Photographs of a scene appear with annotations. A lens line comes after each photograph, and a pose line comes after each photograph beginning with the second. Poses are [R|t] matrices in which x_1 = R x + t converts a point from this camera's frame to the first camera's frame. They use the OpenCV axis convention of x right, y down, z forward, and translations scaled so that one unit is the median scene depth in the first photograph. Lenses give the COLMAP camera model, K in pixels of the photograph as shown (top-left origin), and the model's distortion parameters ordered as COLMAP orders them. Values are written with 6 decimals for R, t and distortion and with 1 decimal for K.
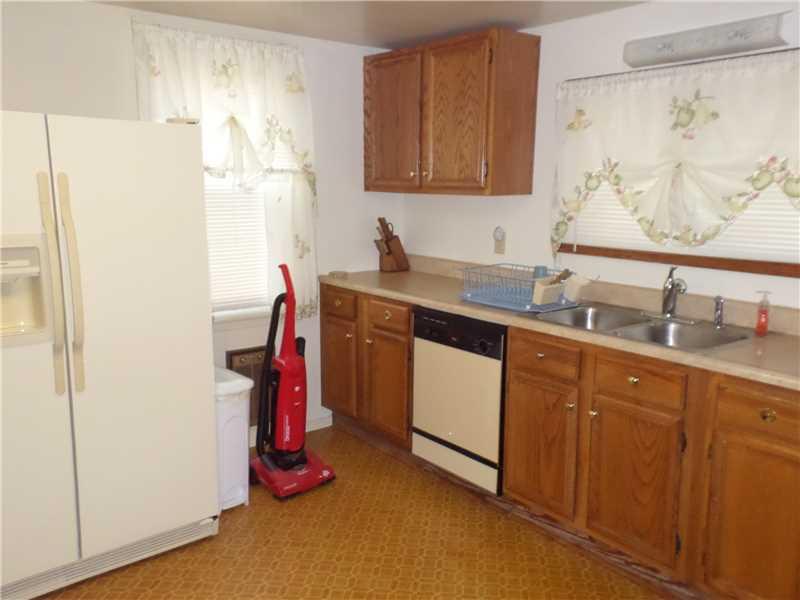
lens RADIAL K [[697.7, 0, 400.0], [0, 697.7, 300.0], [0, 0, 1]] dist [0.107441, 0.011842]
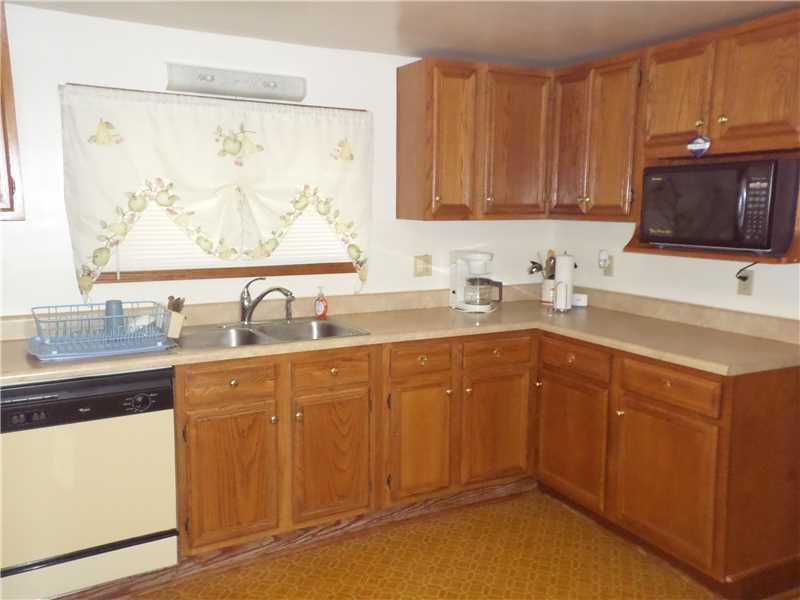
lens RADIAL K [[697.7, 0, 400.0], [0, 697.7, 300.0], [0, 0, 1]] dist [0.107441, 0.011842]
pose [[0.178878, -0.149971, 0.972374, -0.658383], [0.165837, 0.978770, 0.120450, -0.107361], [-0.969794, 0.139710, 0.199951, 0.549410]]
